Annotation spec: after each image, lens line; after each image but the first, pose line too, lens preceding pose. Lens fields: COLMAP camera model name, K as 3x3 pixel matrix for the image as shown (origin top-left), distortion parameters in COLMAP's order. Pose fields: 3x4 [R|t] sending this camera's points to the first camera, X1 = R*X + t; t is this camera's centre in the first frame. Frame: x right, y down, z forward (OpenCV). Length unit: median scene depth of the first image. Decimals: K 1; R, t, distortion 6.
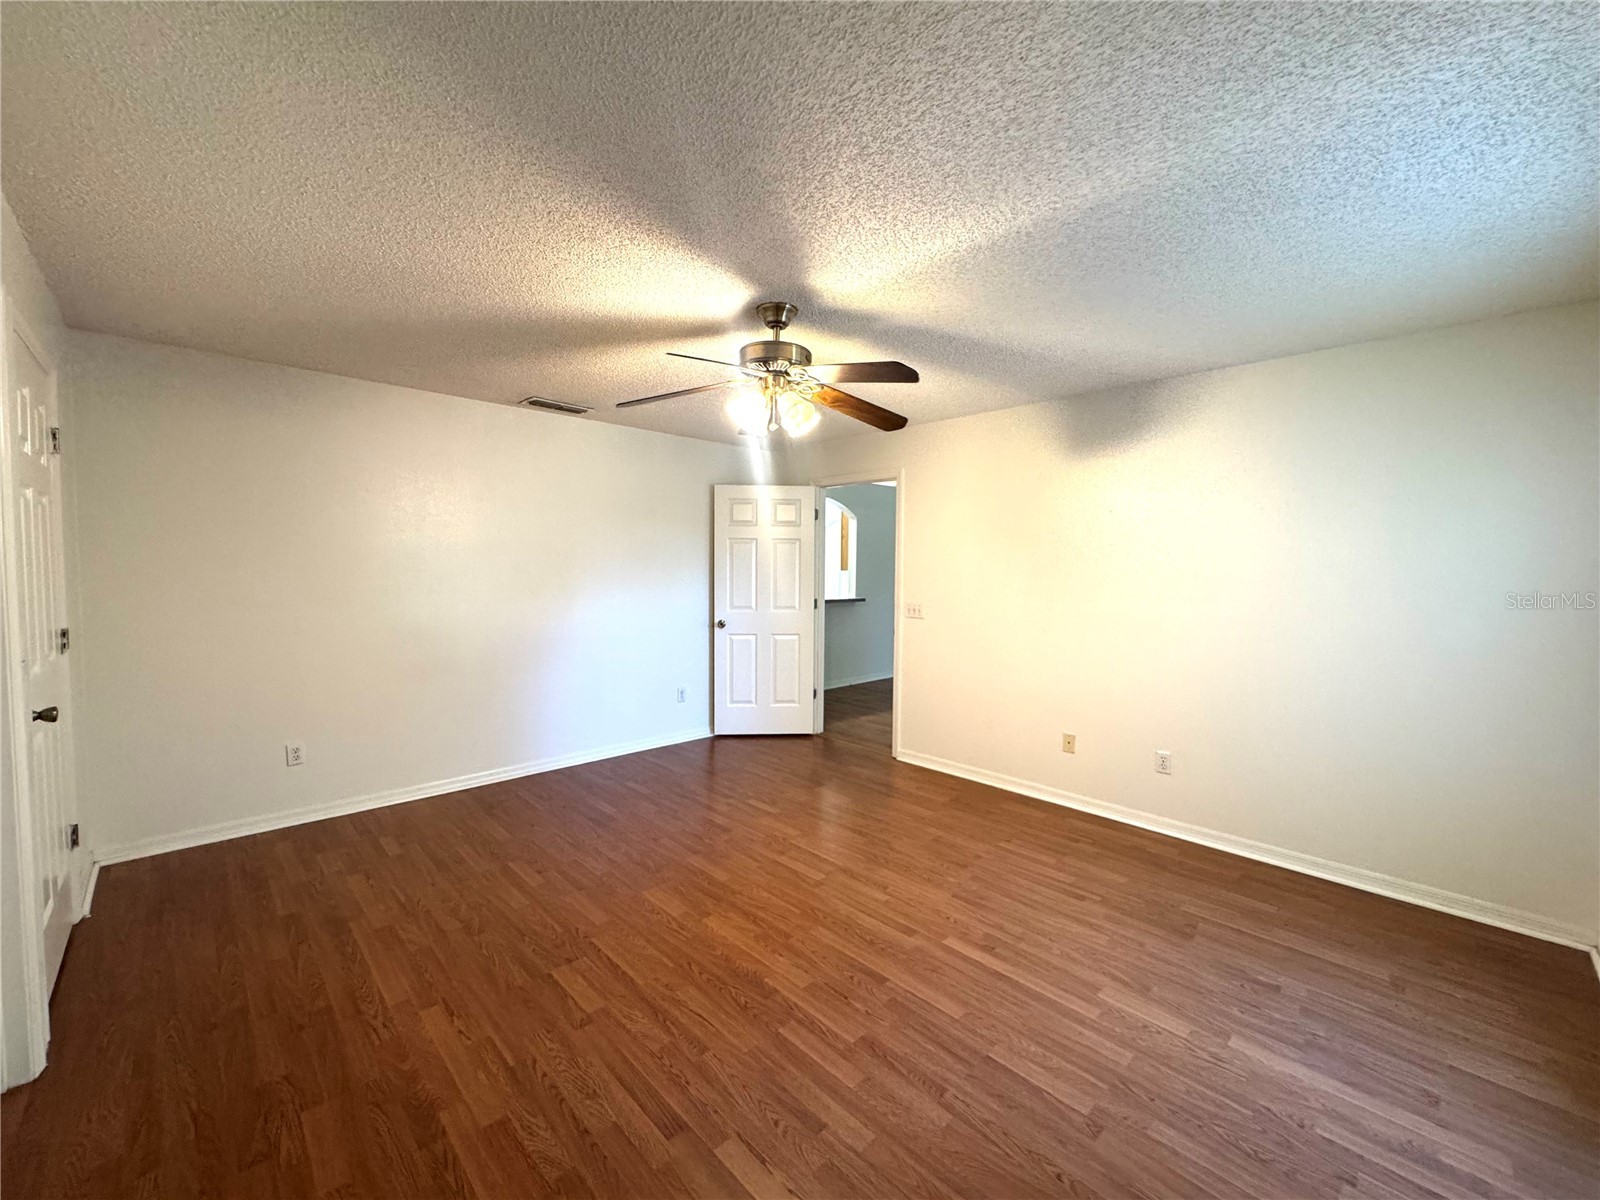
lens RADIAL K [[638.3, 0, 799.6], [0, 638.3, 599.1], [0, 0, 1]] dist [-0.003988, 0.000799]
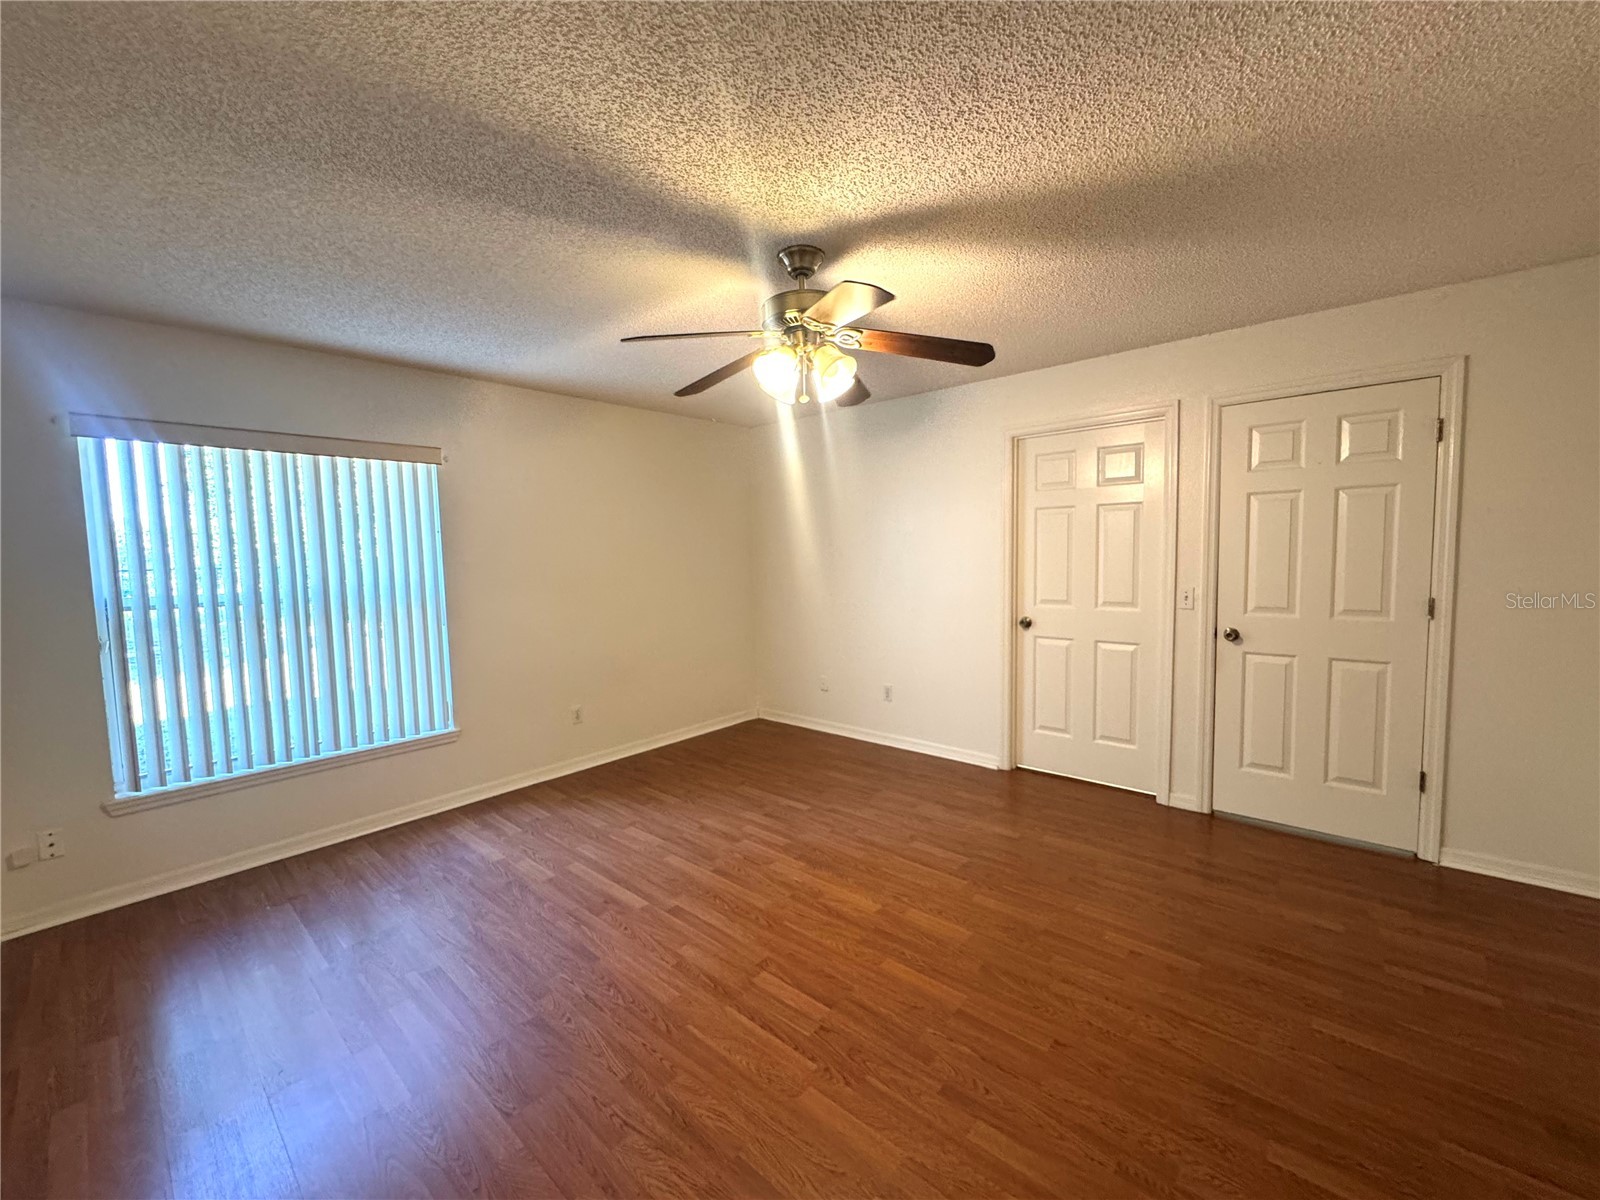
lens RADIAL K [[638.3, 0, 799.6], [0, 638.3, 599.1], [0, 0, 1]] dist [-0.003988, 0.000799]
pose [[-0.997011, 0.017457, -0.075263, 0.047521], [0.007922, 0.992103, 0.125177, -0.110661], [0.076854, 0.124206, -0.989276, 2.218975]]
